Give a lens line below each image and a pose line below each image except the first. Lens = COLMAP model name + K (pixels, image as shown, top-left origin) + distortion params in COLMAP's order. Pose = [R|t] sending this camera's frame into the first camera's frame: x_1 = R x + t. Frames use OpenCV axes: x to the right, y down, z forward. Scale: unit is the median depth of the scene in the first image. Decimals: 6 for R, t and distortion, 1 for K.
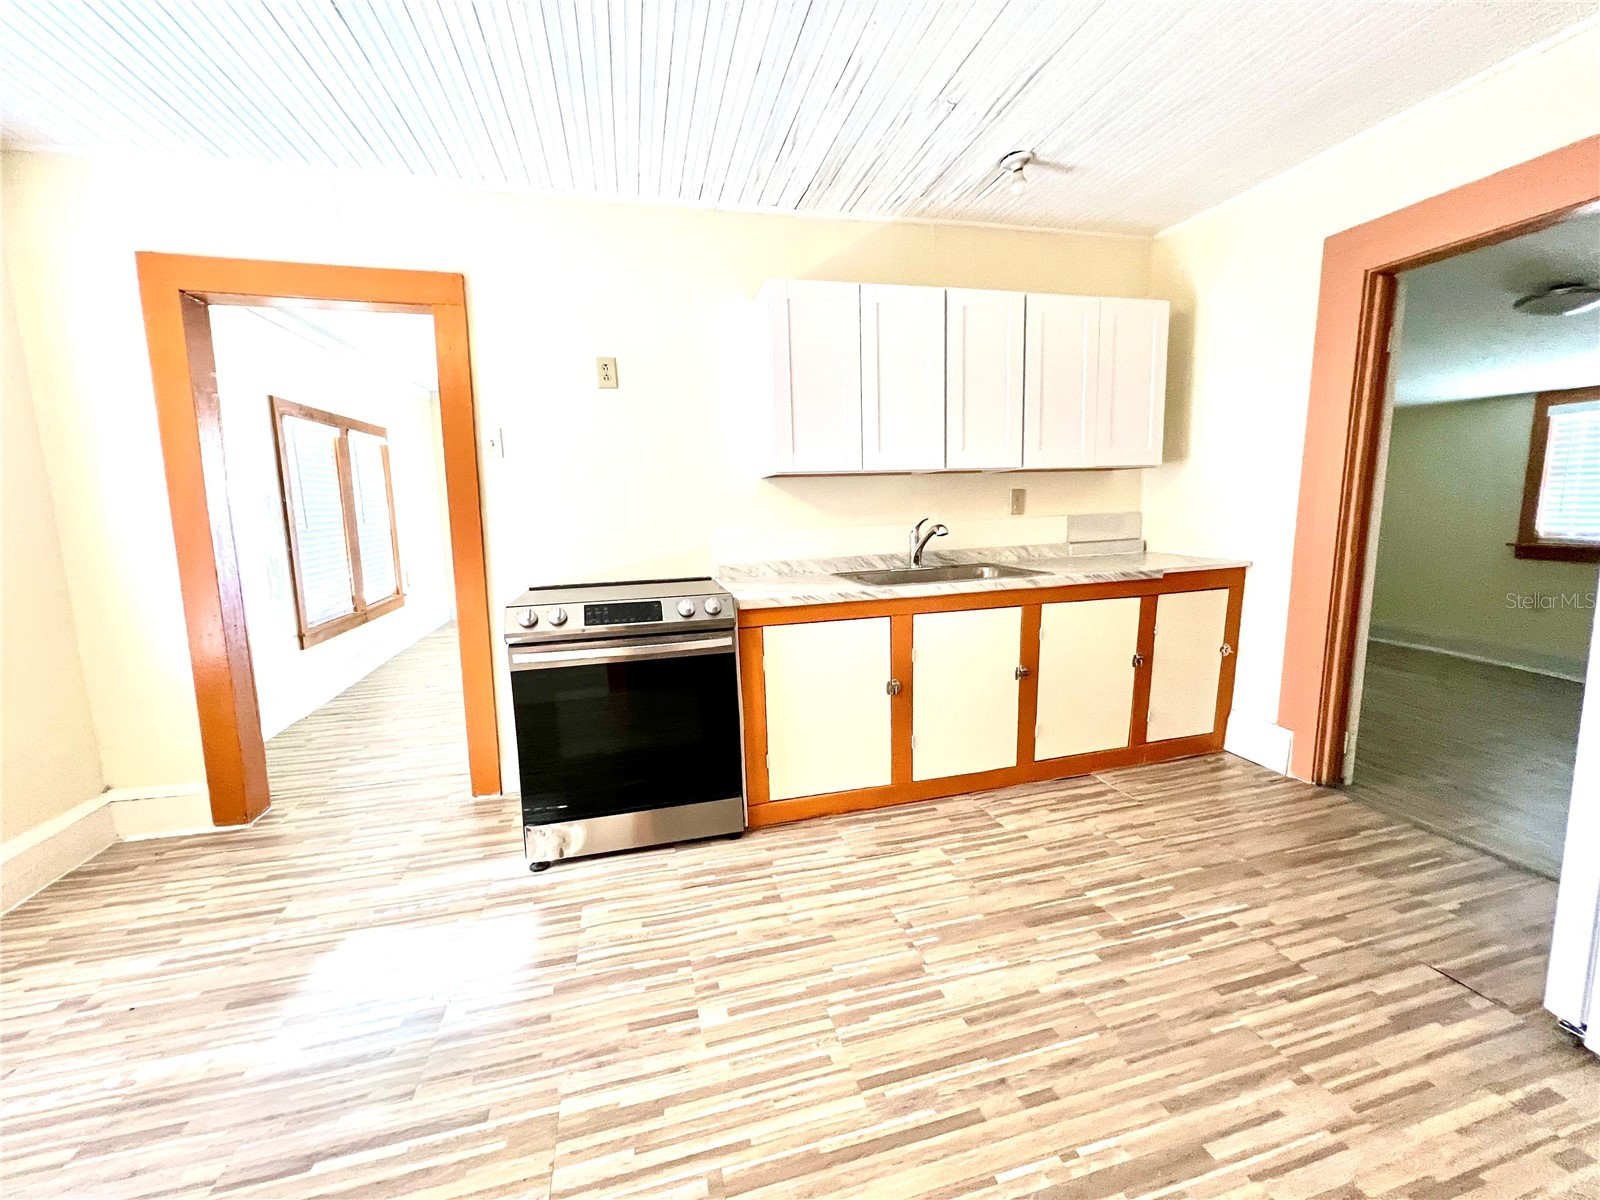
lens RADIAL K [[636.4, 0, 796.5], [0, 636.4, 603.0], [0, 0, 1]] dist [-0.001129, -0.000202]
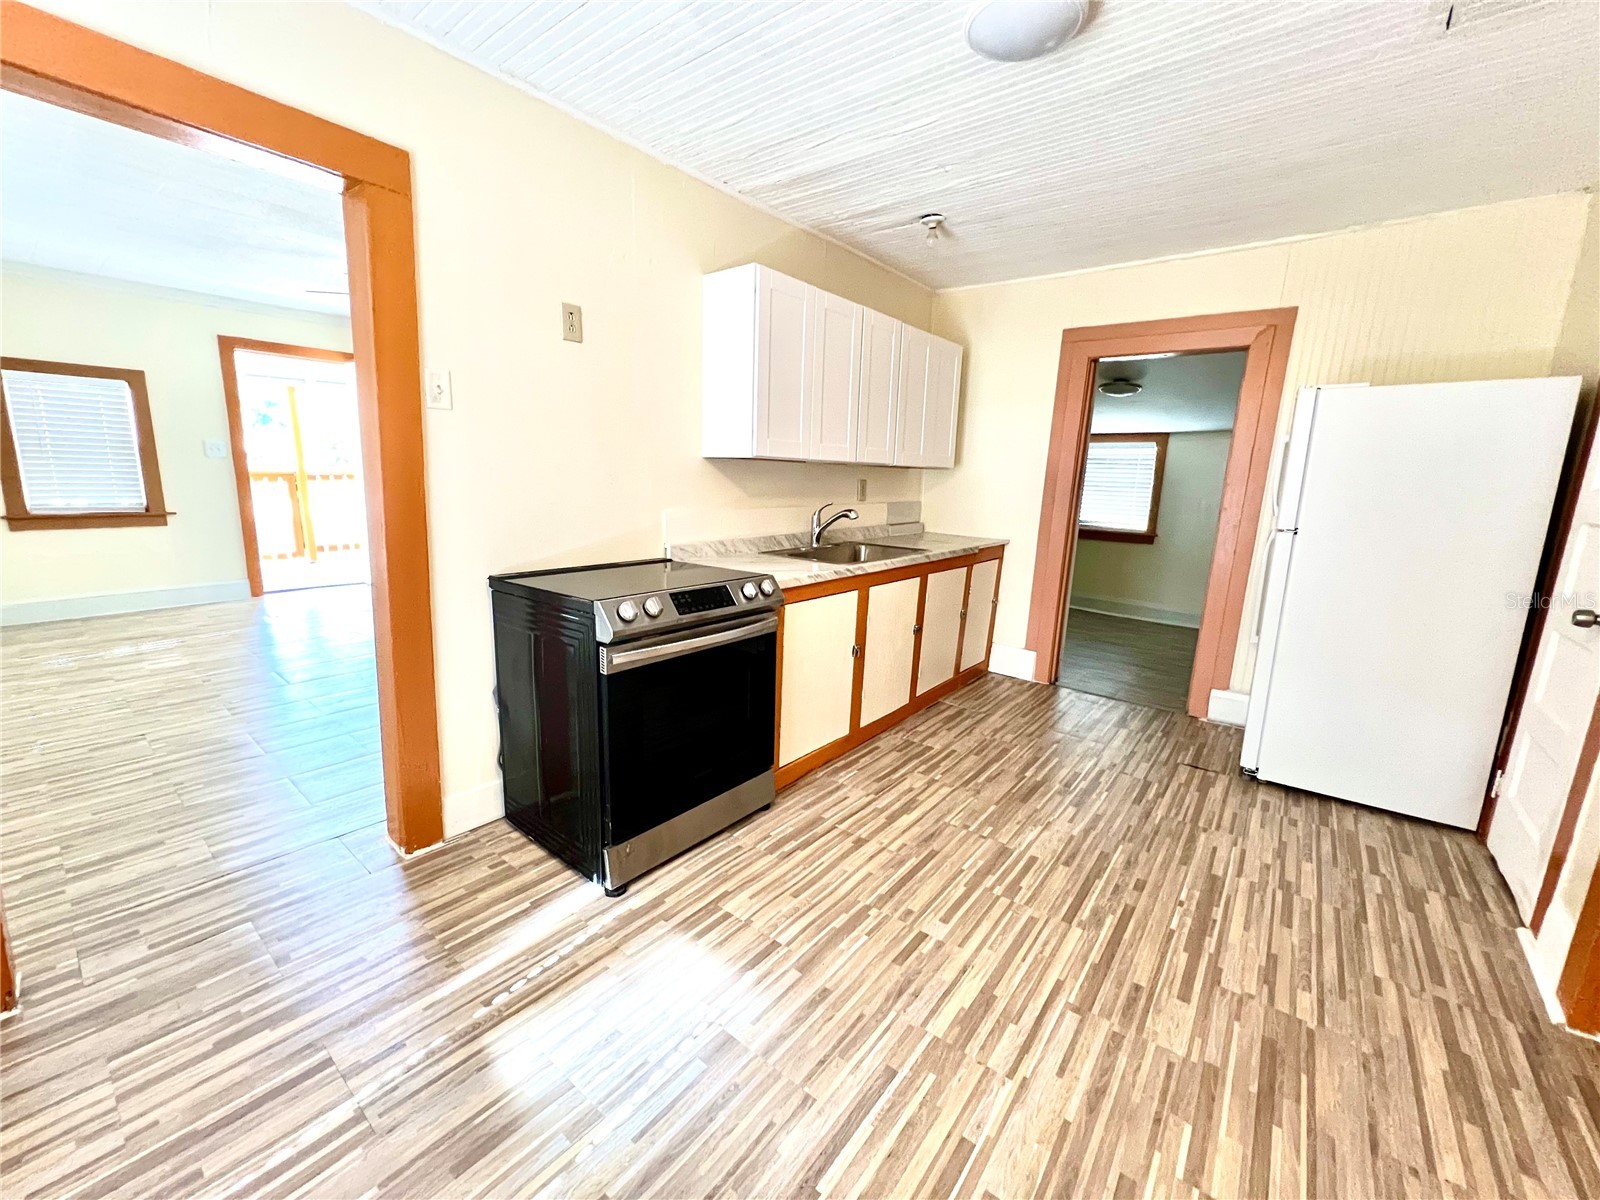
lens RADIAL K [[636.4, 0, 796.5], [0, 636.4, 603.0], [0, 0, 1]] dist [-0.001129, -0.000202]
pose [[0.802568, -0.062884, 0.593237, -0.710623], [0.037221, 0.997770, 0.055411, -0.025552], [-0.595398, -0.022390, 0.803119, 0.149570]]
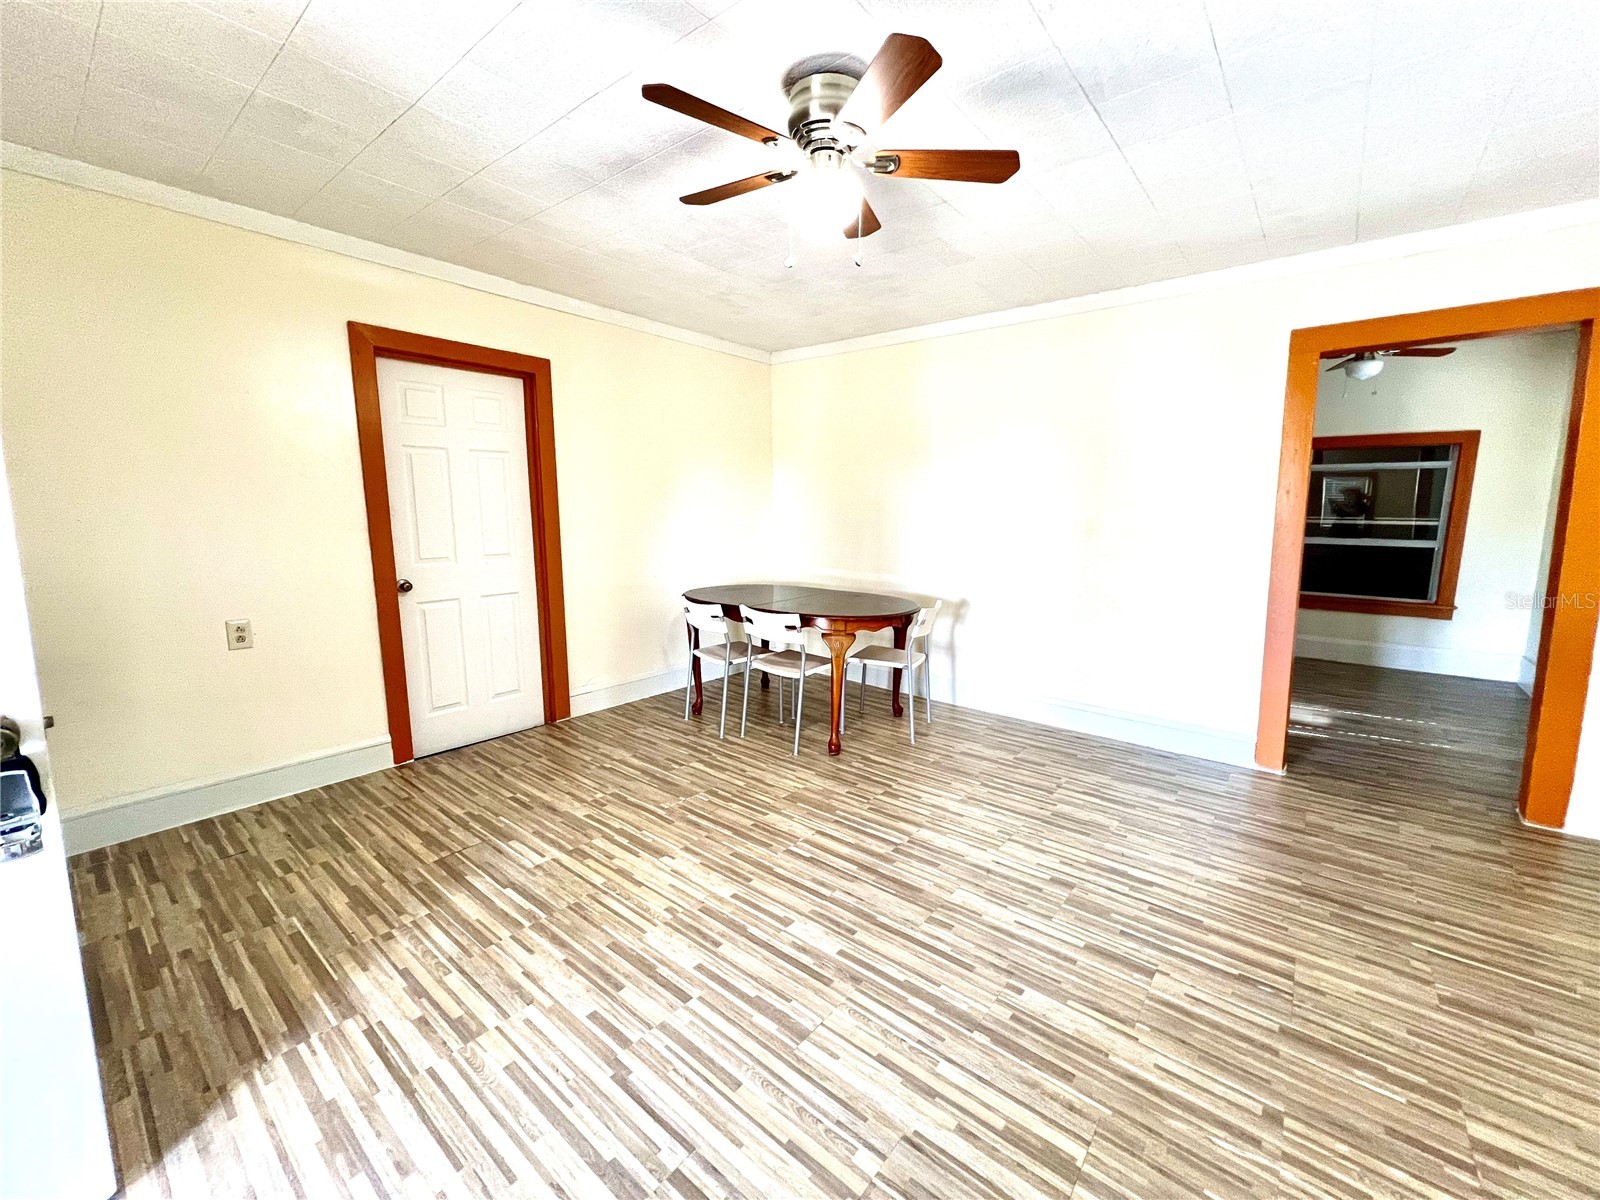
lens RADIAL K [[636.4, 0, 796.5], [0, 636.4, 603.0], [0, 0, 1]] dist [-0.001129, -0.000202]
pose [[-0.578925, -0.051442, 0.813756, -1.164613], [0.153032, 0.973418, 0.170406, -0.451587], [-0.800891, 0.223184, -0.555664, 2.853946]]
